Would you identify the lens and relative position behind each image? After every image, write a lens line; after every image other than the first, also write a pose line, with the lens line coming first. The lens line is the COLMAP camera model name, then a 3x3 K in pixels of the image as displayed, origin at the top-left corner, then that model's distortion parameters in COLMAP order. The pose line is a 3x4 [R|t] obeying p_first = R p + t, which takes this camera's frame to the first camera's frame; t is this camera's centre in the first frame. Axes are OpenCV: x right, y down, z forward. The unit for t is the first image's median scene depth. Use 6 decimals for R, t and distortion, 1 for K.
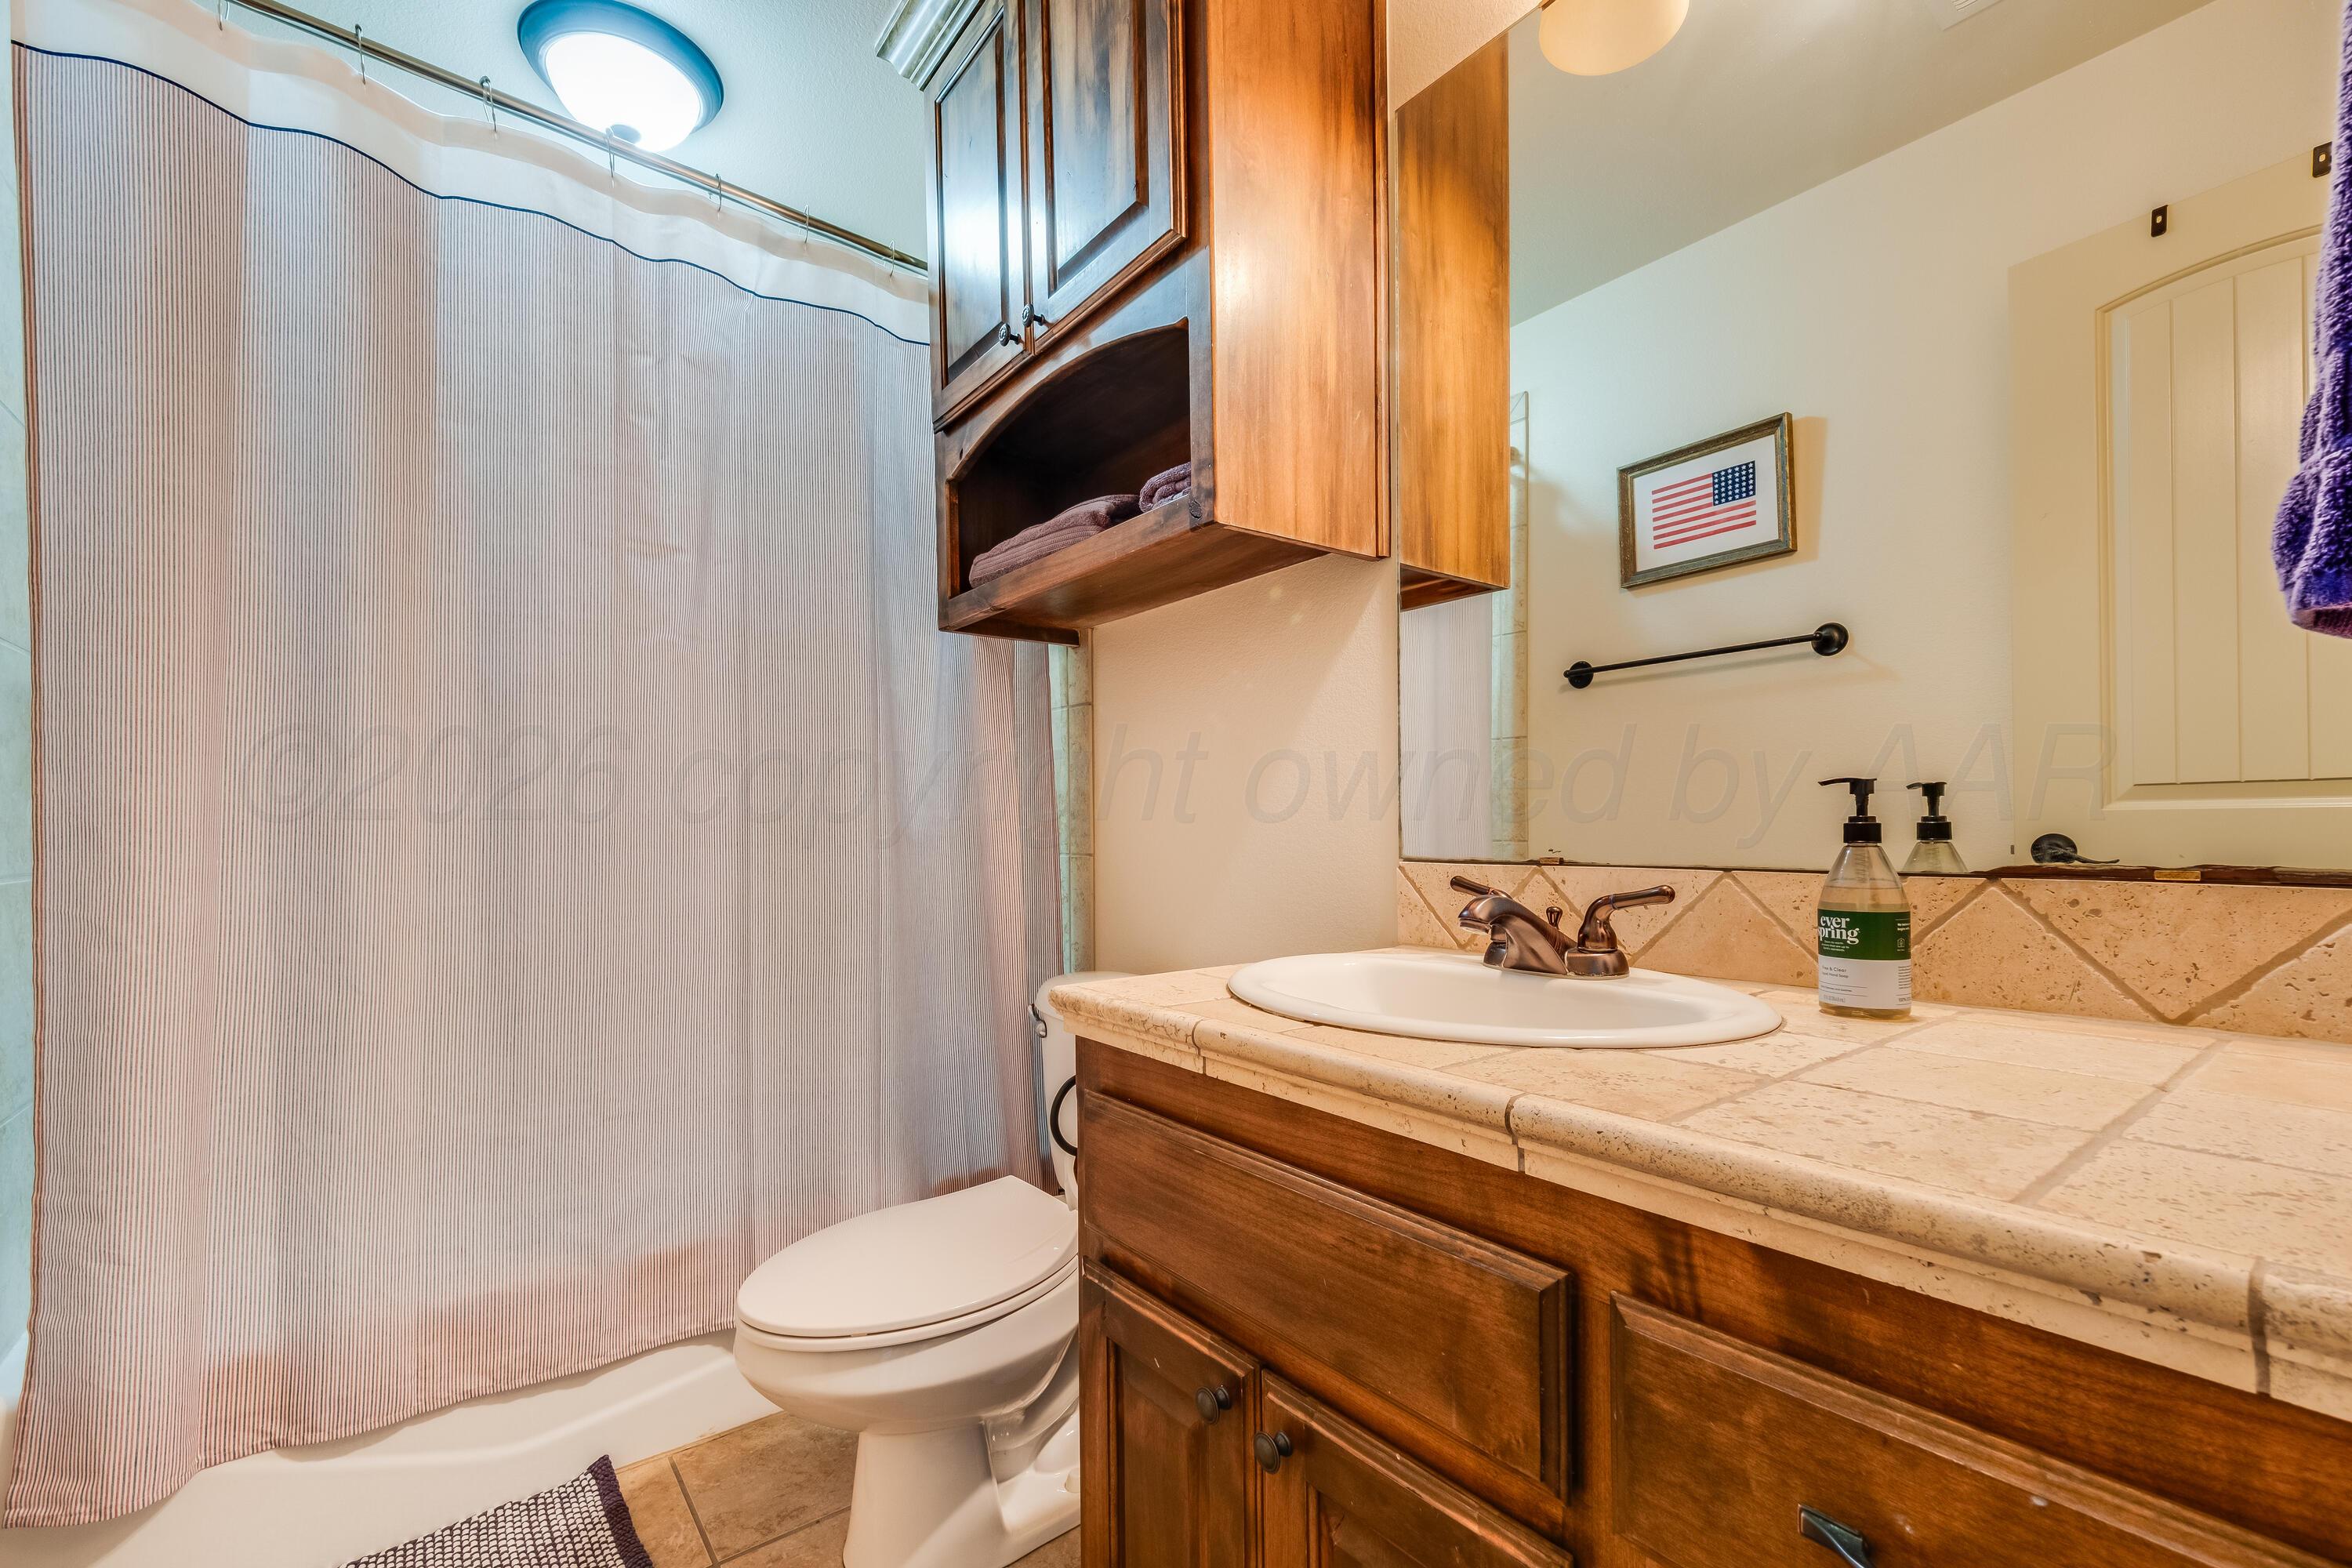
lens RADIAL K [[984.0, 0, 1176.0], [0, 984.0, 784.0], [0, 0, 1]] dist [0.001477, 0.000153]
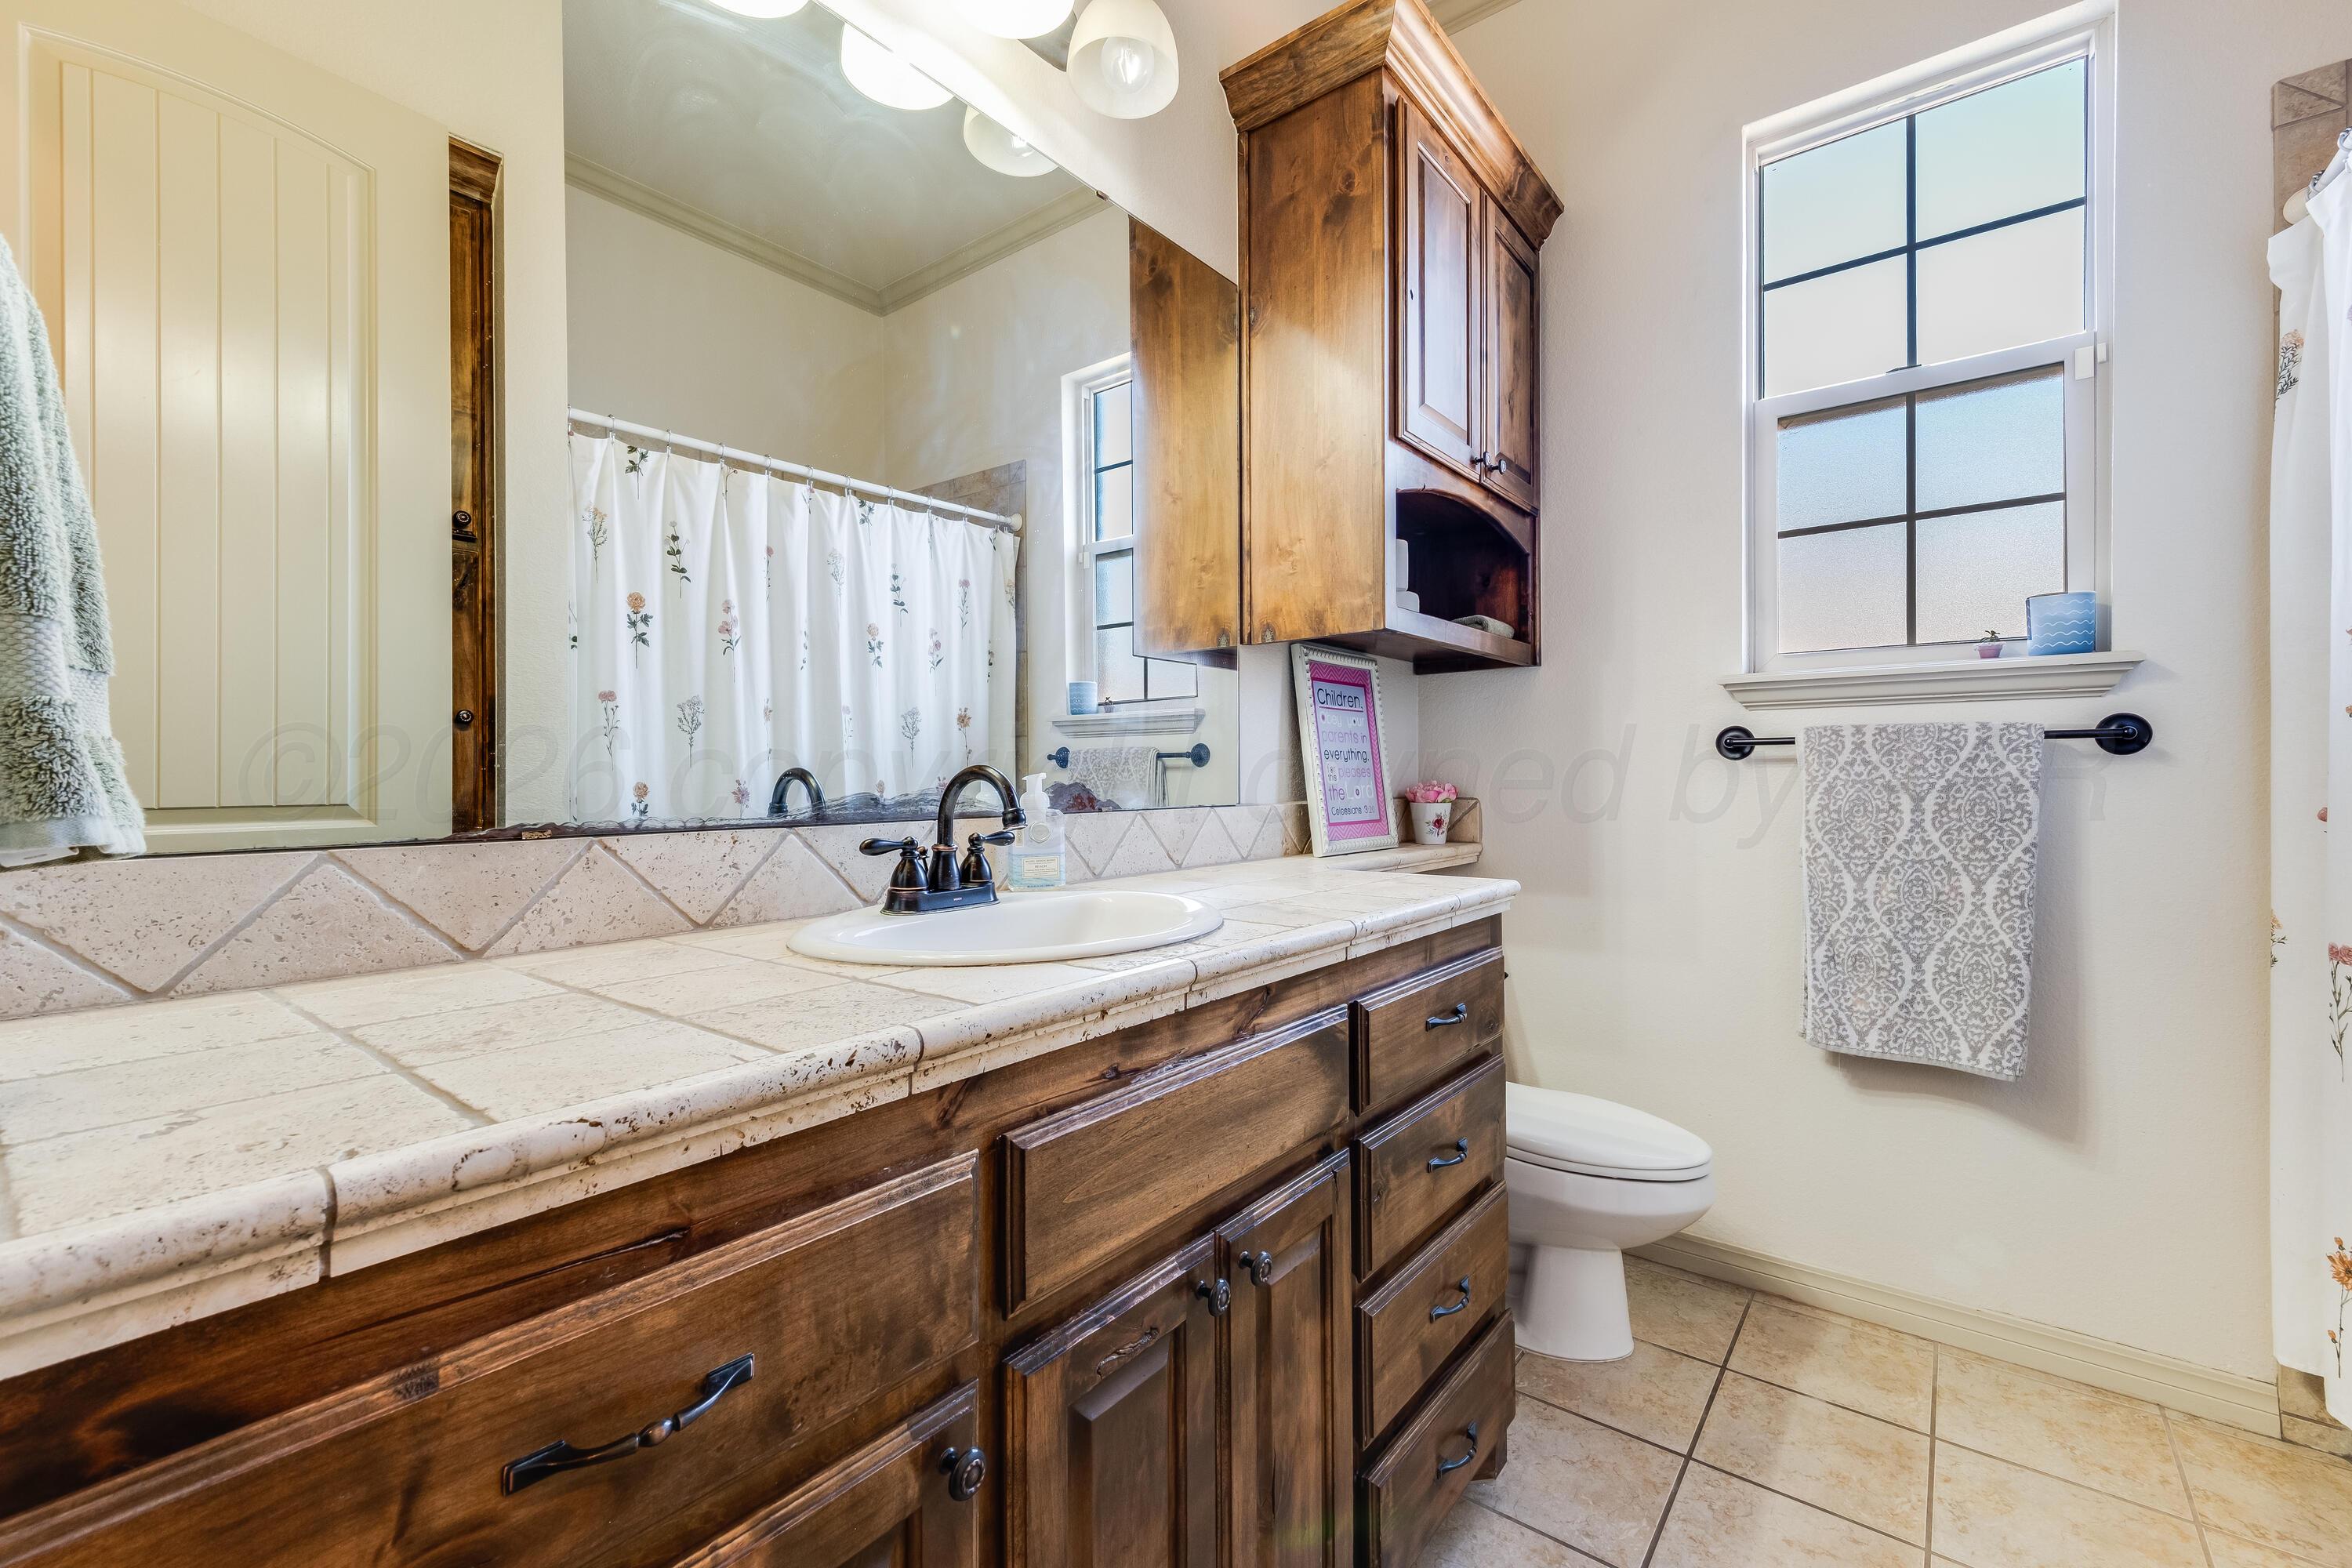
lens RADIAL K [[984.0, 0, 1176.0], [0, 984.0, 784.0], [0, 0, 1]] dist [0.001477, 0.000153]
pose [[-0.245681, 0.006068, 0.969332, -0.718088], [-0.037493, 0.999173, -0.015758, 0.045118], [-0.968625, -0.040214, -0.245250, 0.896611]]
